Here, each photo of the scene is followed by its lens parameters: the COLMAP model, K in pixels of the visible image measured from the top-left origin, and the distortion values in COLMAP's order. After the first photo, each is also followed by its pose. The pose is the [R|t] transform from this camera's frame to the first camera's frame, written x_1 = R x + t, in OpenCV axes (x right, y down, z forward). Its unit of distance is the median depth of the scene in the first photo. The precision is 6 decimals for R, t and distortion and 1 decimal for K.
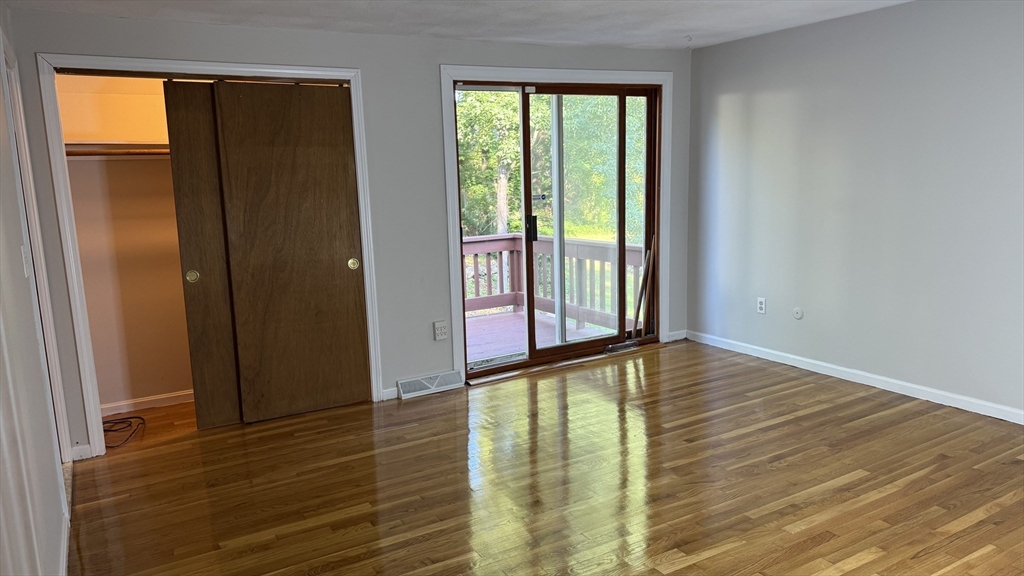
lens RADIAL K [[718.6, 0, 519.3], [0, 718.6, 292.4], [0, 0, 1]] dist [-0.002908, -0.027827]
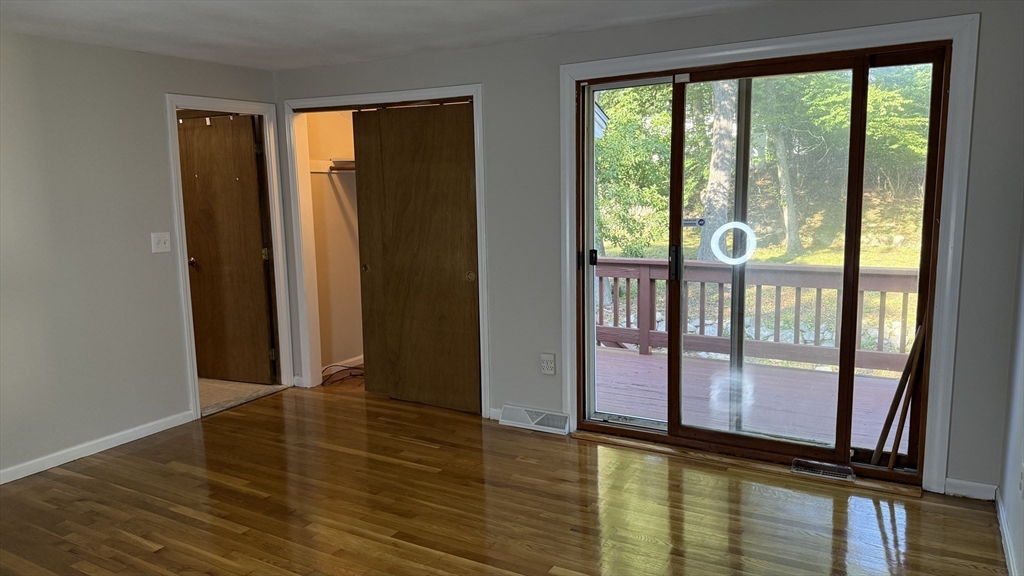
lens RADIAL K [[718.6, 0, 514.8], [0, 718.6, 288.9], [0, 0, 1]] dist [-0.002908, -0.027827]
pose [[0.479840, 0.155889, -0.863396, 0.644554], [-0.136837, 0.985343, 0.101858, -0.128693], [0.866620, 0.069269, 0.494138, 0.532825]]
